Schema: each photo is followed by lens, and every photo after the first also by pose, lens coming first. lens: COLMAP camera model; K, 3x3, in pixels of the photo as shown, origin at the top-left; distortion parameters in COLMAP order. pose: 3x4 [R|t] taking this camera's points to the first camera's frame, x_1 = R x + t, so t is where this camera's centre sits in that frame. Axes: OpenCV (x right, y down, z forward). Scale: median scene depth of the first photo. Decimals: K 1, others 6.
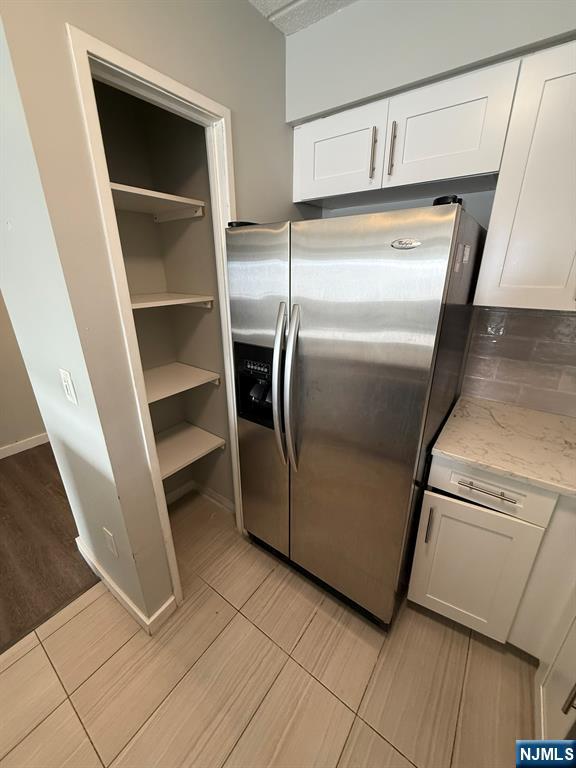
lens RADIAL K [[306.3, 0, 287.3], [0, 306.3, 382.5], [0, 0, 1]] dist [0.000395, -0.000143]
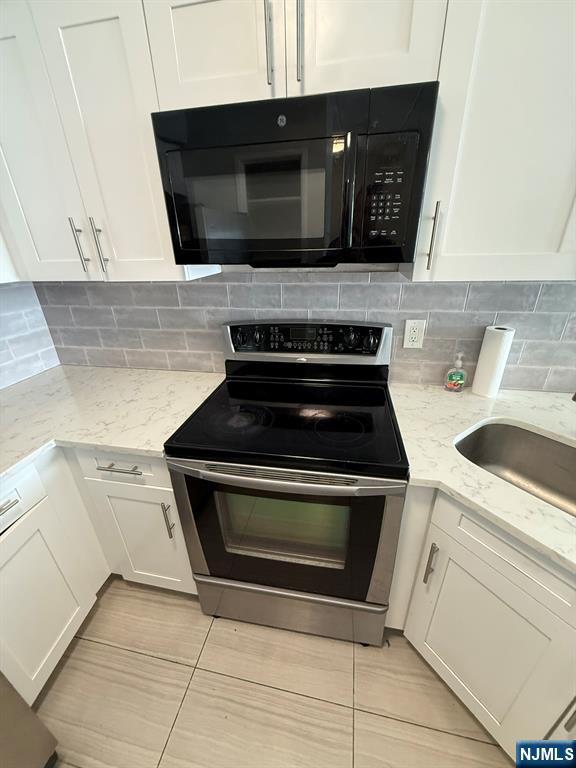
lens RADIAL K [[306.3, 0, 287.9], [0, 306.3, 382.3], [0, 0, 1]] dist [0.000395, -0.000143]
pose [[-0.429222, -0.357440, 0.829461, -0.223358], [0.339206, 0.787338, 0.514818, -0.097680], [-0.837083, 0.502329, -0.216696, 0.267908]]
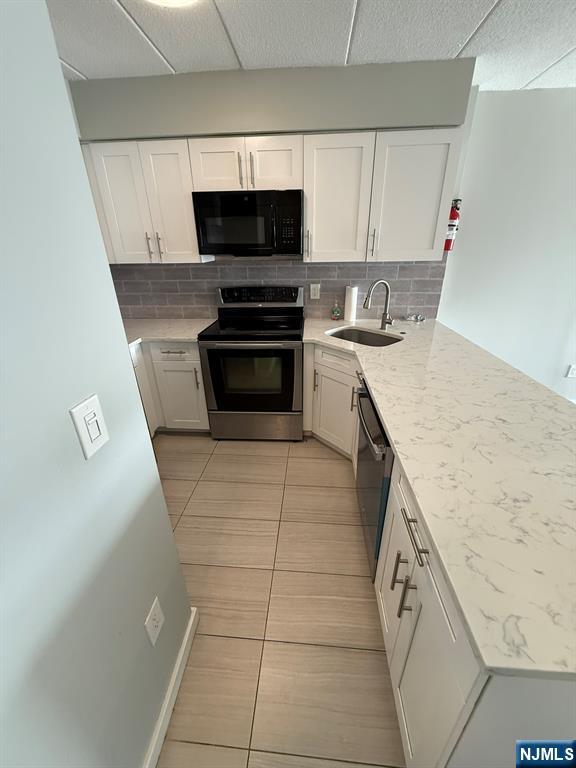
lens RADIAL K [[306.3, 0, 287.1], [0, 306.3, 384.6], [0, 0, 1]] dist [0.000395, -0.000143]
pose [[-0.530320, -0.341426, 0.776008, -1.236566], [0.310404, 0.773572, 0.552482, -0.269735], [-0.788930, 0.533868, -0.304261, 0.731185]]
